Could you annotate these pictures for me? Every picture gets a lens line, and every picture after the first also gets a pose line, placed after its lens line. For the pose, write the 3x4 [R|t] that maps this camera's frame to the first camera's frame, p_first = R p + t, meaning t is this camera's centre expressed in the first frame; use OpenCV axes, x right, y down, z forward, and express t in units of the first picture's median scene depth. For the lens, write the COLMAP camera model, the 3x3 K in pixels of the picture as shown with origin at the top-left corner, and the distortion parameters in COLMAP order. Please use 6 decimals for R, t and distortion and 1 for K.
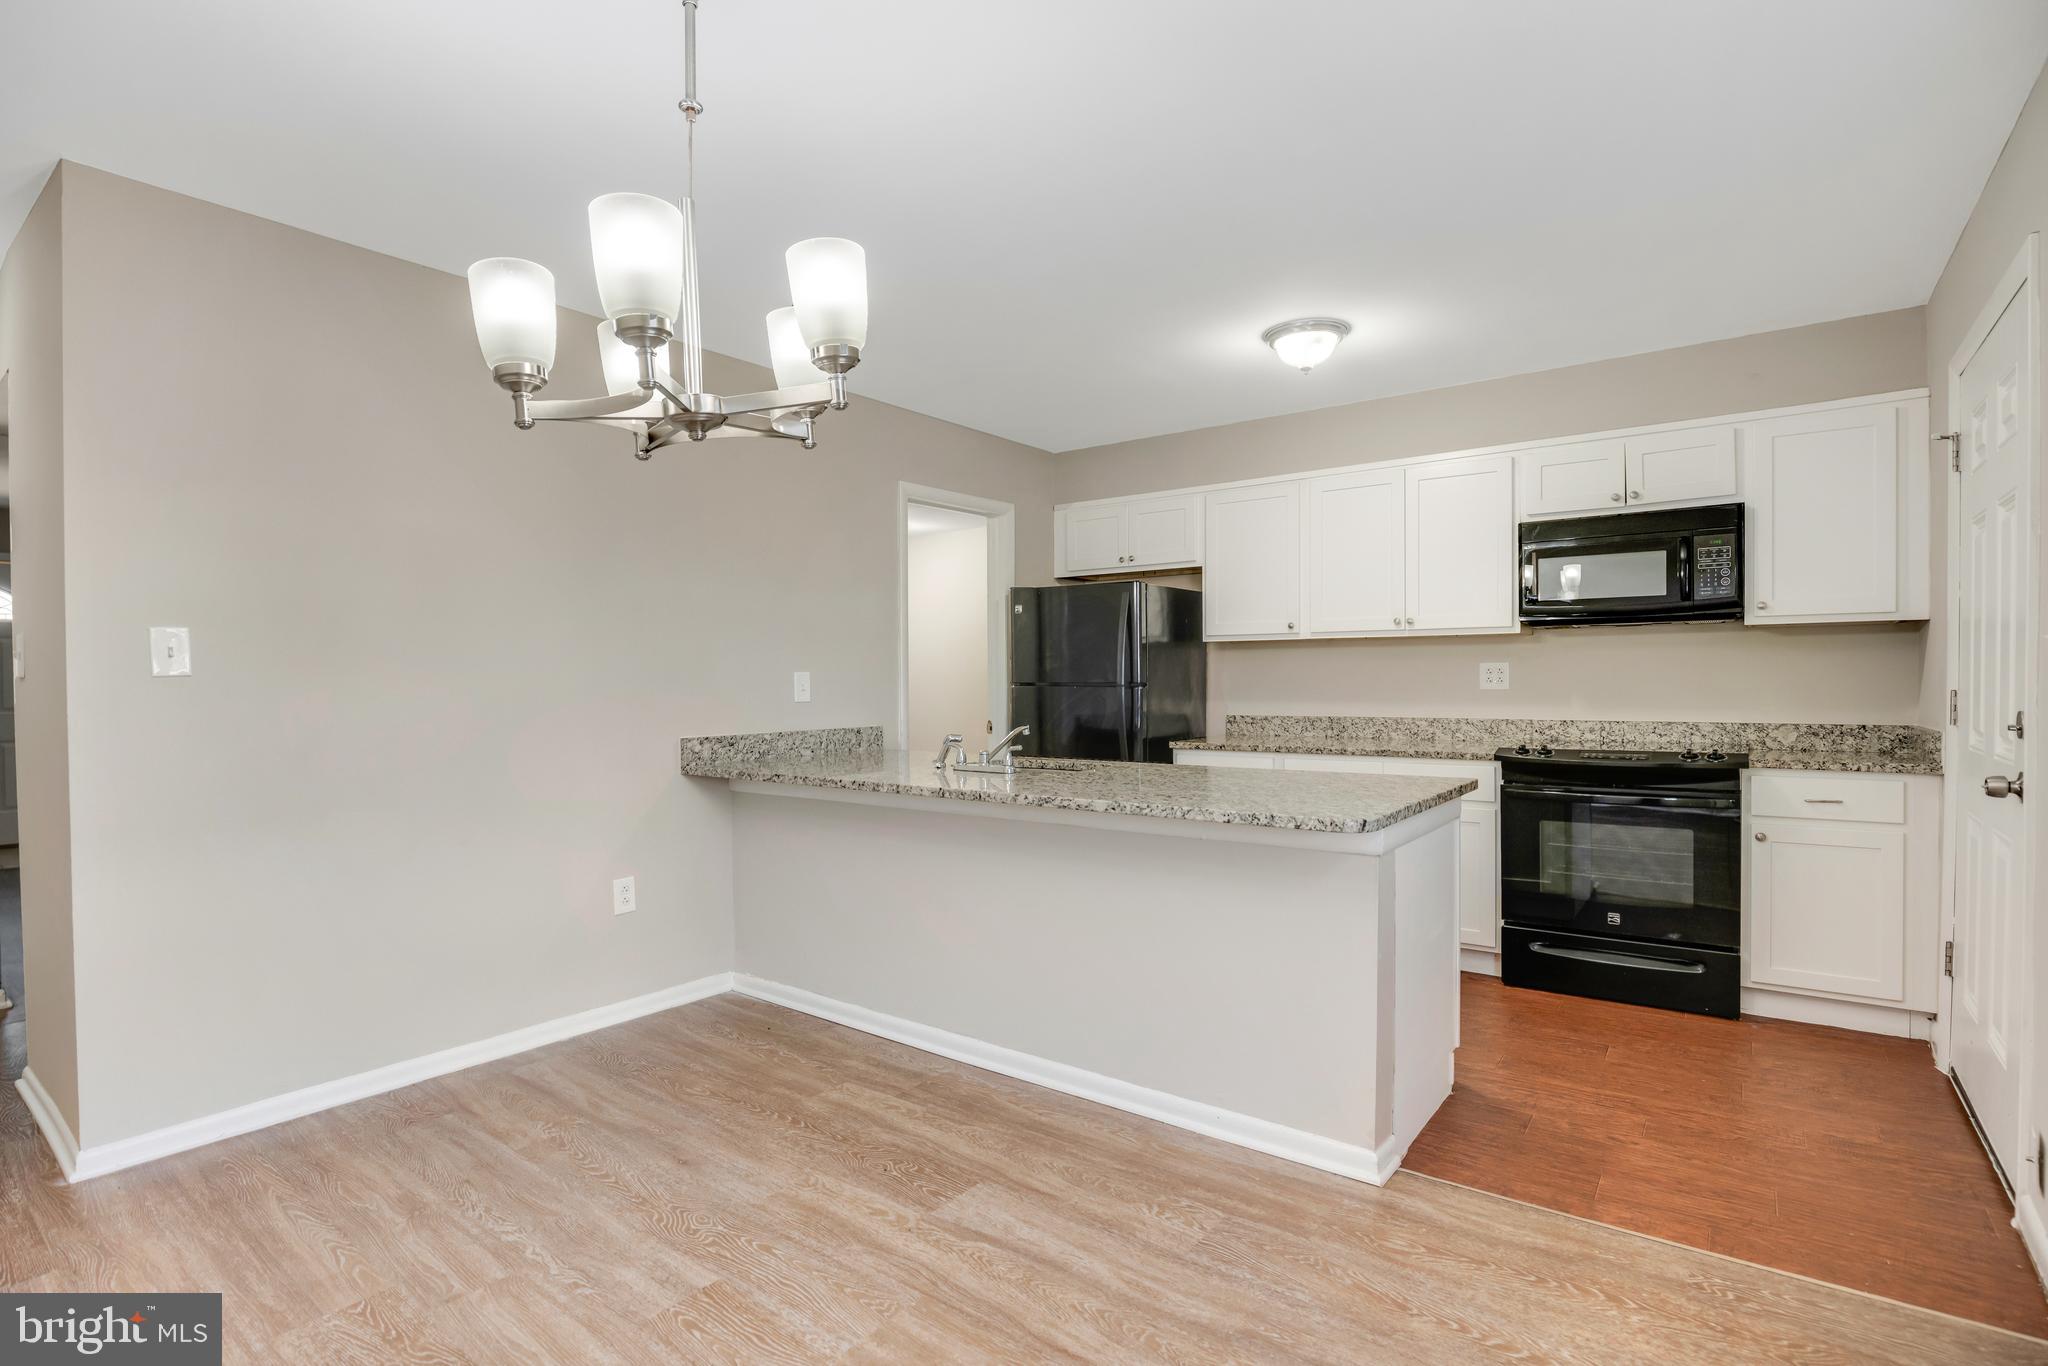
lens RADIAL K [[964.5, 0, 1069.5], [0, 964.5, 705.4], [0, 0, 1]] dist [-0.030758, 0.004739]
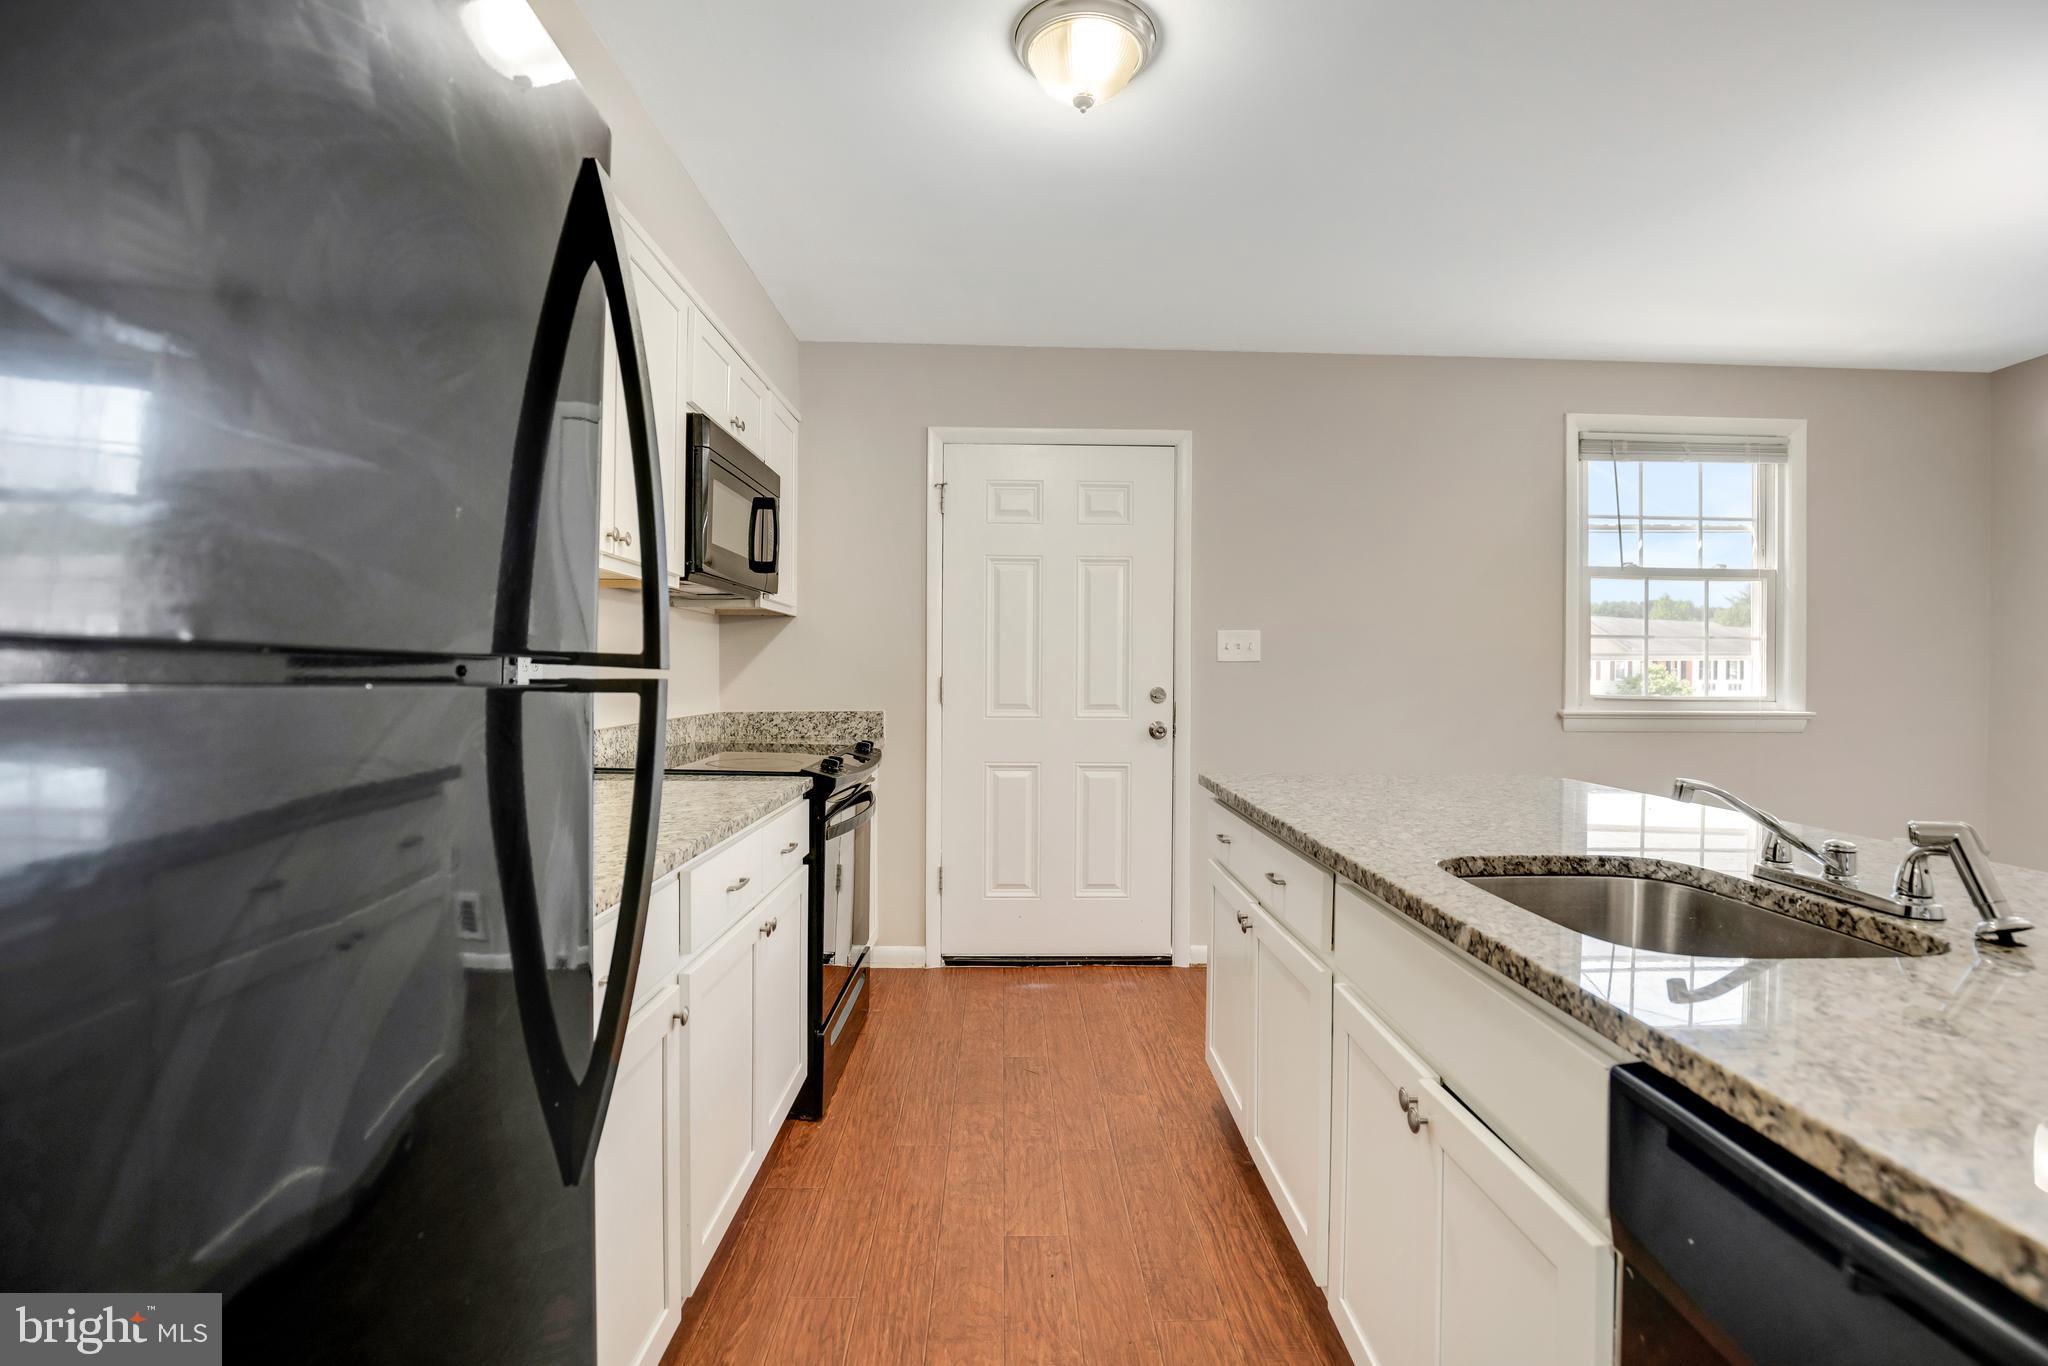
lens RADIAL K [[964.5, 0, 1053.3], [0, 964.5, 682.9], [0, 0, 1]] dist [-0.030758, 0.004739]
pose [[-0.611647, -0.006171, 0.791107, -0.191277], [0.019057, 0.999564, 0.022531, -0.028658], [-0.790901, 0.028858, -0.611263, 1.401922]]
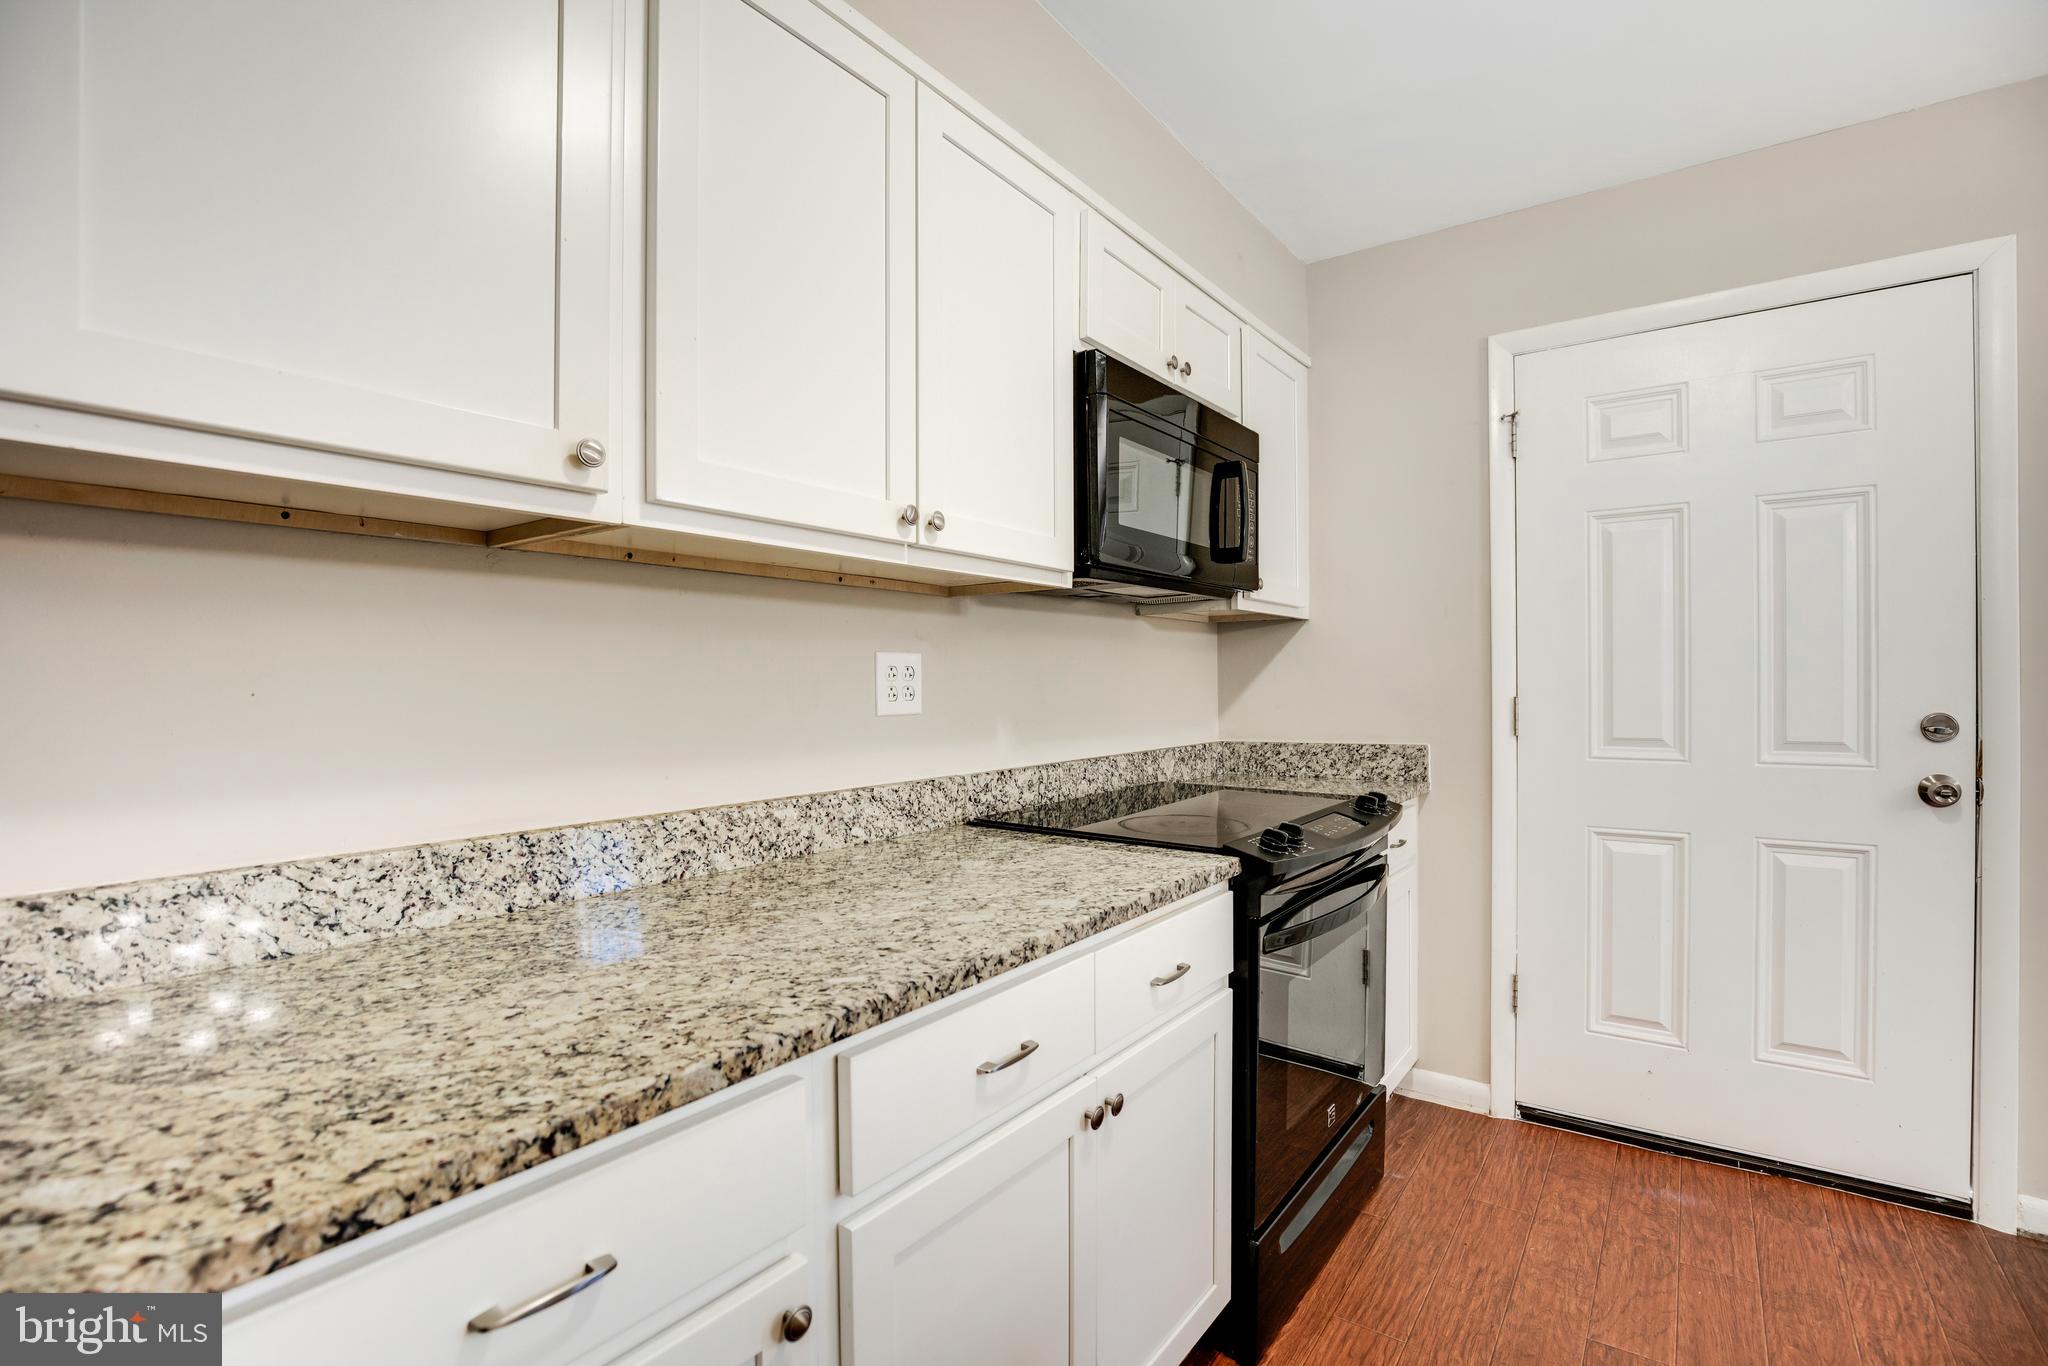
lens RADIAL K [[964.5, 0, 1017.7], [0, 964.5, 694.7], [0, 0, 1]] dist [-0.030758, 0.004739]
pose [[0.008915, -0.005523, 0.999945, 0.009593], [0.035787, 0.999346, 0.005201, -0.032860], [-0.999320, 0.035738, 0.009107, 1.208471]]
